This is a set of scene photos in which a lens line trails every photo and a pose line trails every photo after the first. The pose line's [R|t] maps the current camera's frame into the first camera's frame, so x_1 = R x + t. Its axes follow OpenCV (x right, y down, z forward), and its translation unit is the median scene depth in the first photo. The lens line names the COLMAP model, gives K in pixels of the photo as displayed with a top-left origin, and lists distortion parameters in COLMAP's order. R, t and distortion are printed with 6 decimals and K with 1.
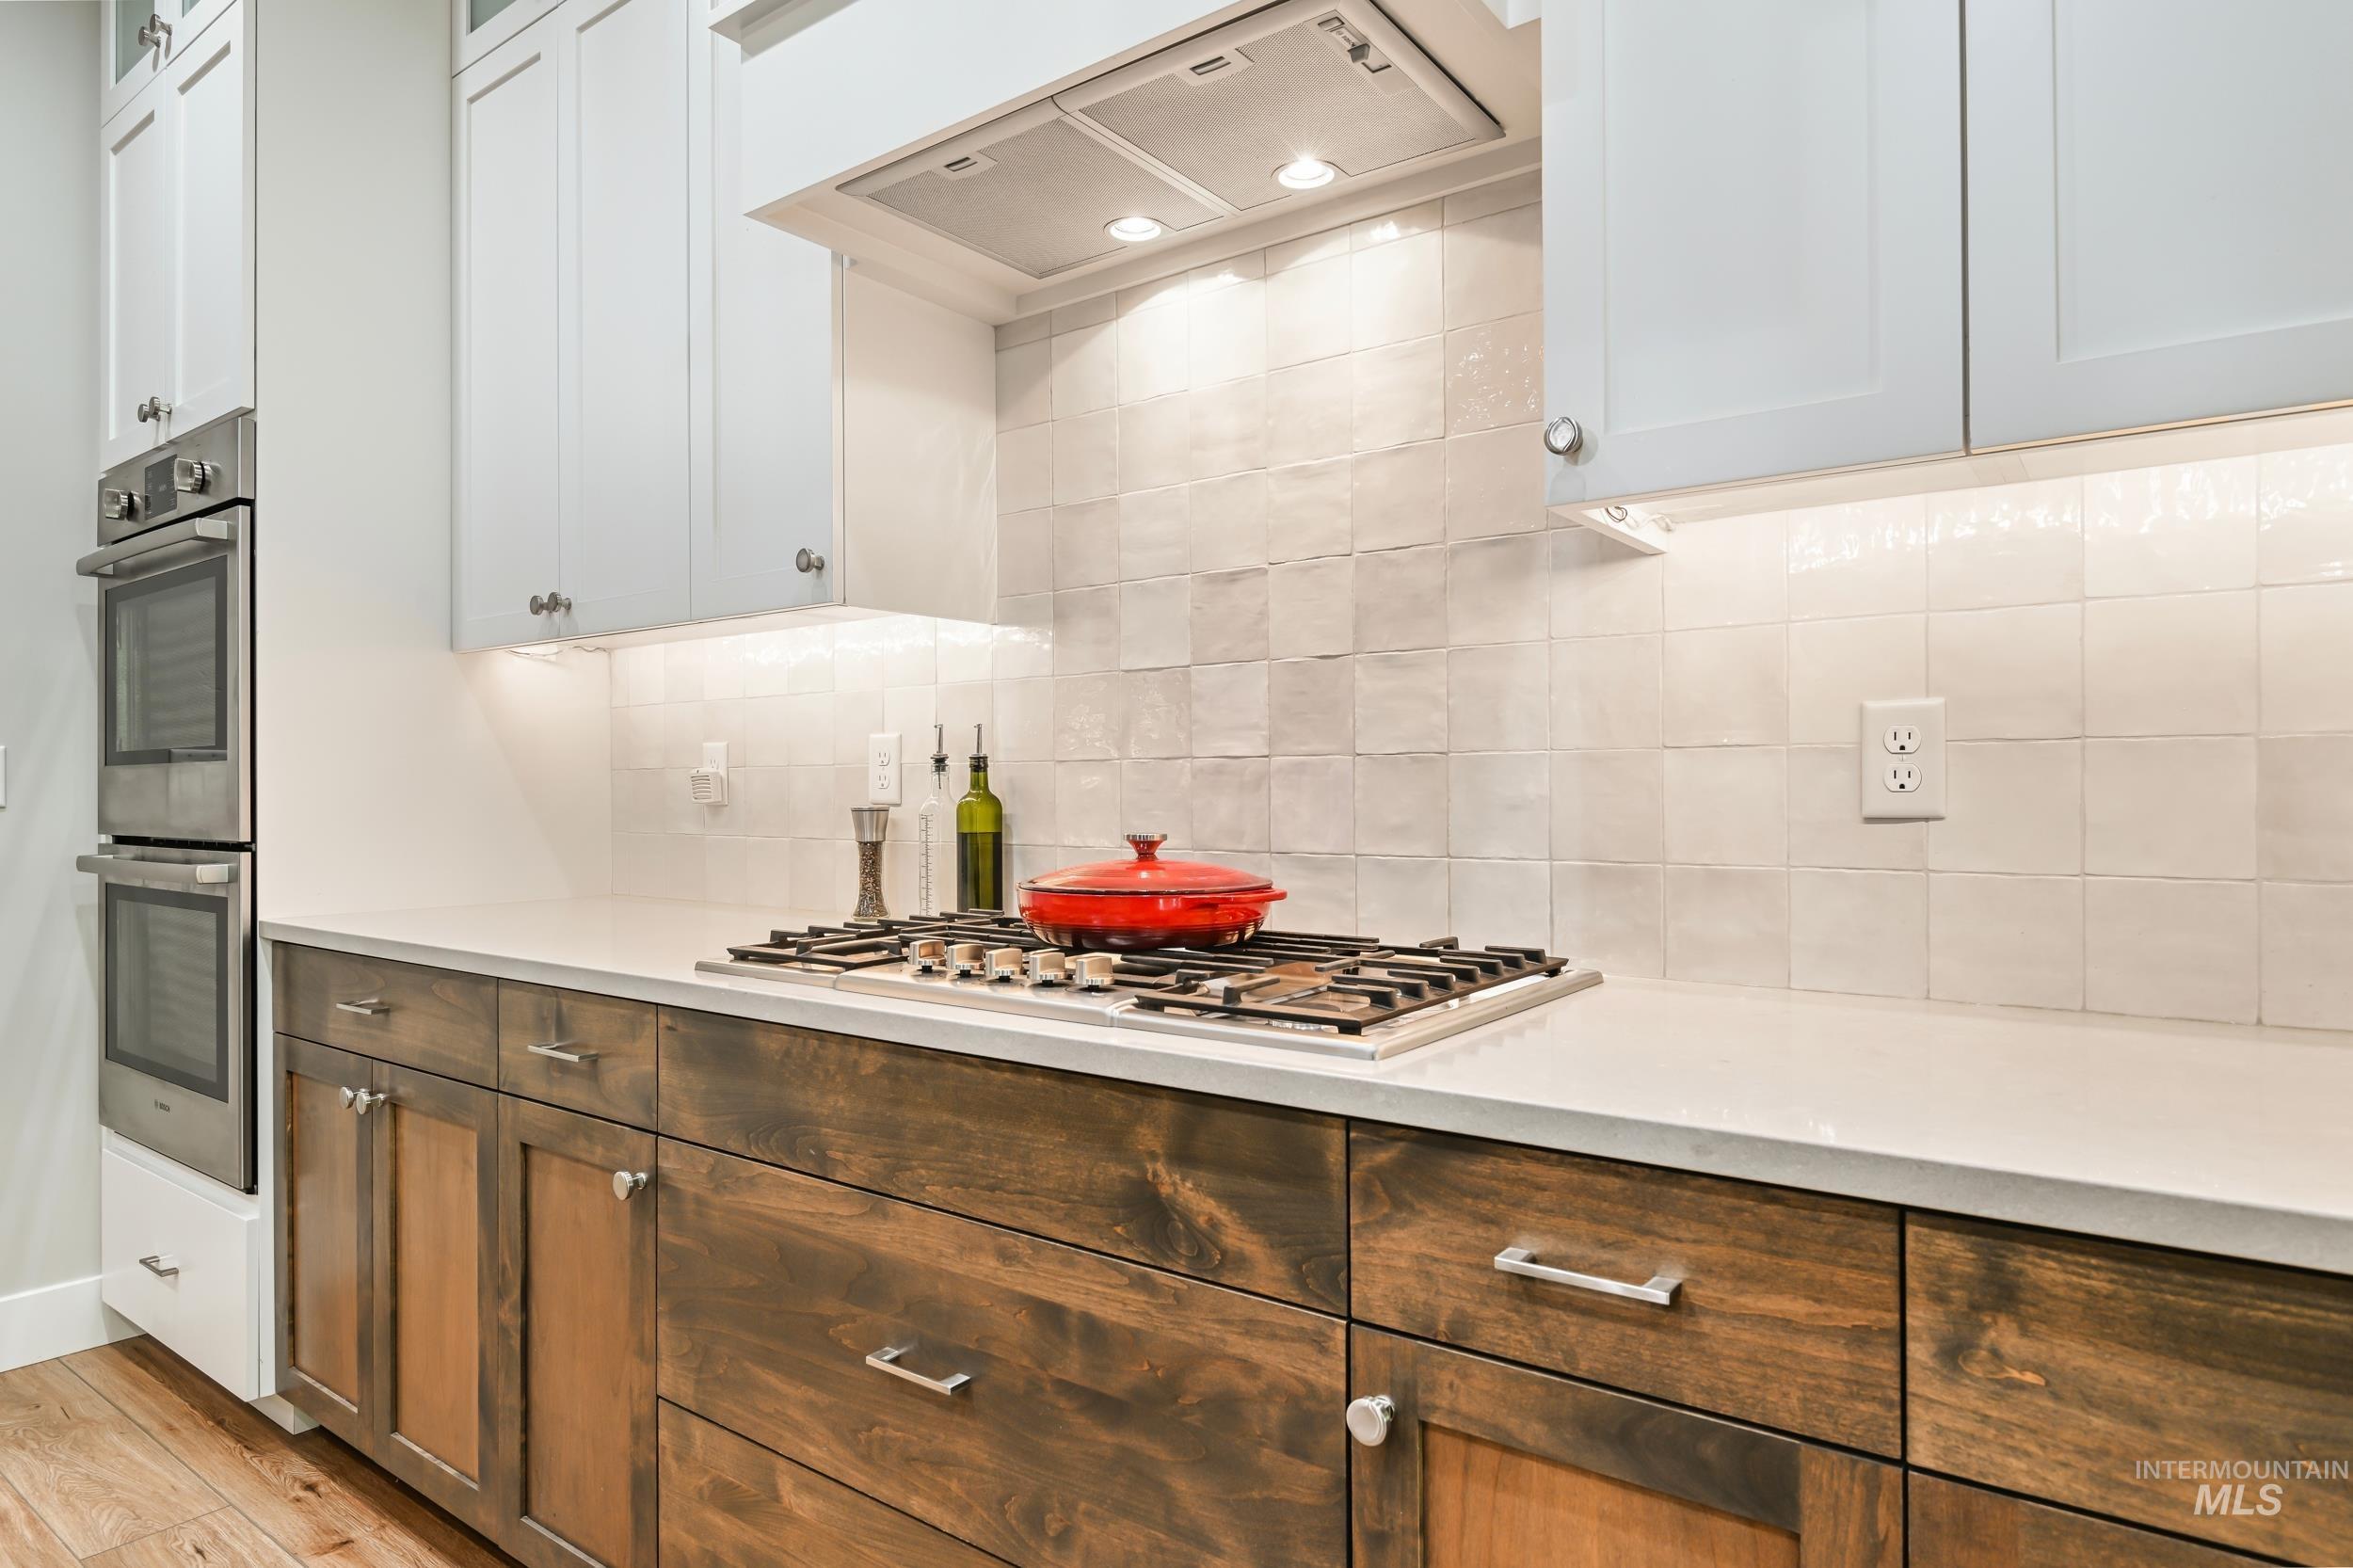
lens RADIAL K [[1341.7, 0, 1173.2], [0, 1341.7, 776.9], [0, 0, 1]] dist [-0.002675, -0.004667]
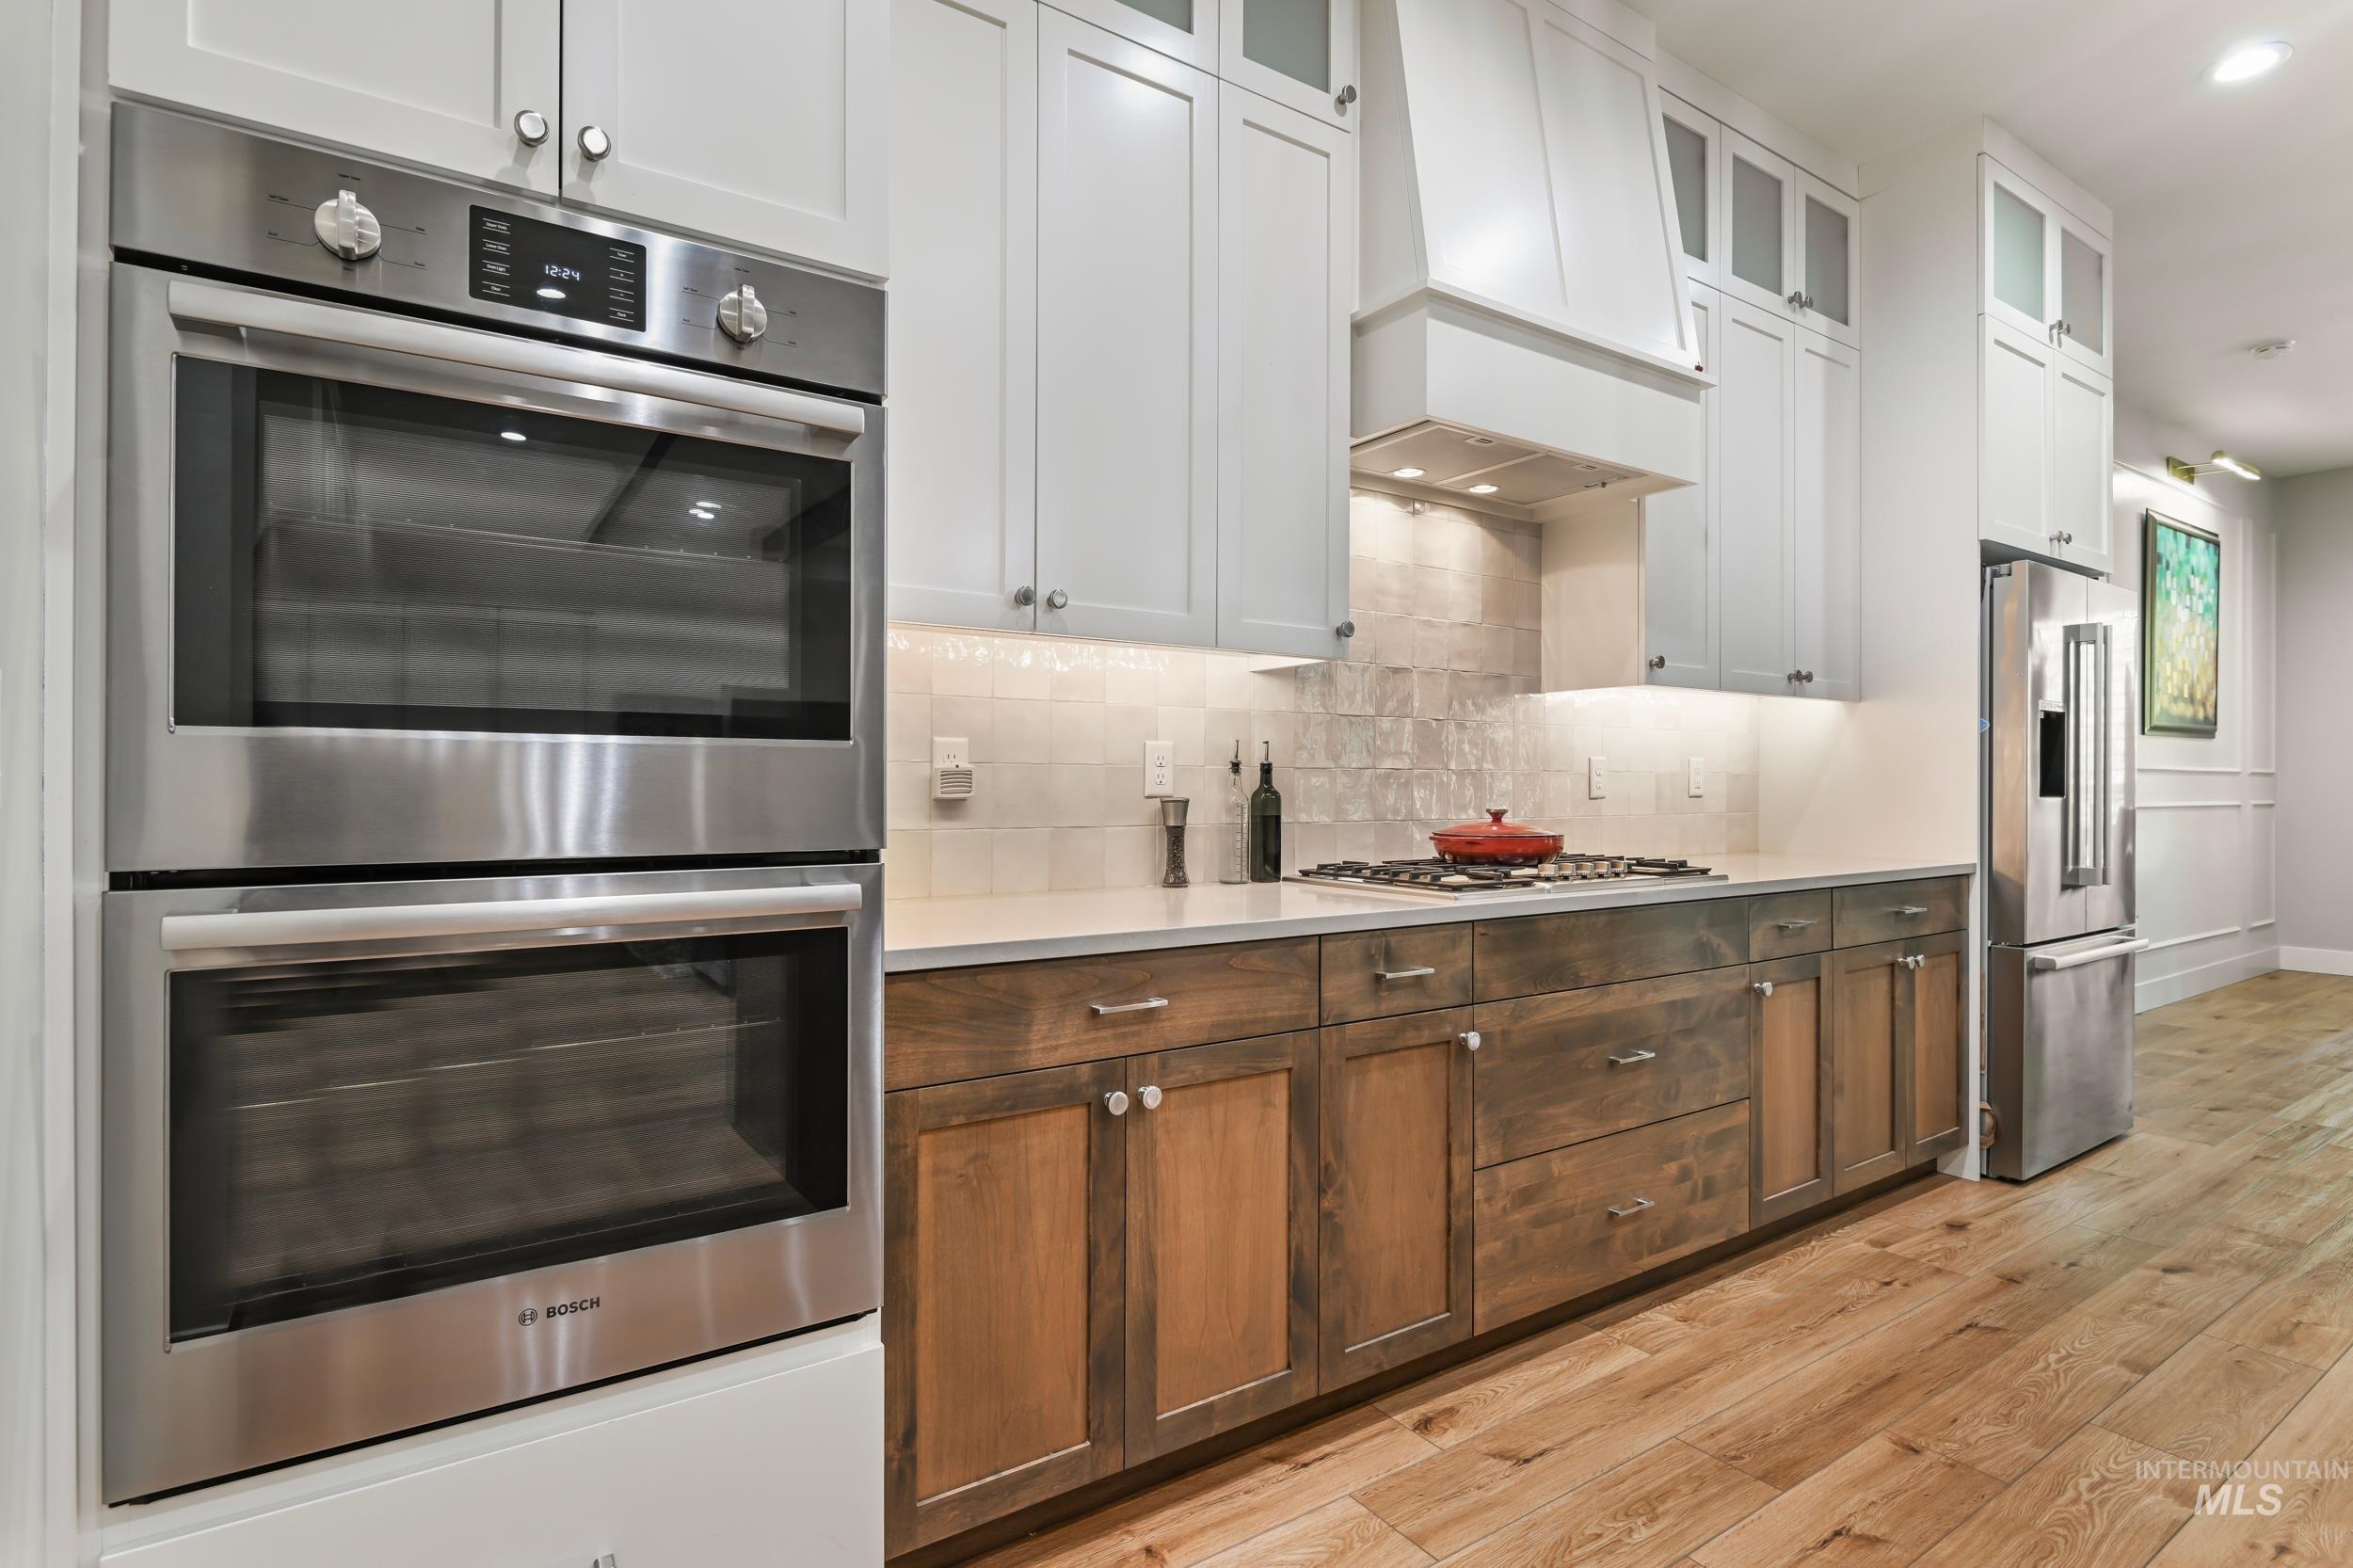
lens RADIAL K [[1132.3, 0, 1172.6], [0, 1132.3, 792.7], [0, 0, 1]] dist [0.001805, 0.000166]
pose [[0.335742, 0.001372, 0.941953, -1.658952], [-0.009729, 0.999951, 0.002011, 0.018937], [-0.941904, -0.009839, 0.335739, 0.843232]]
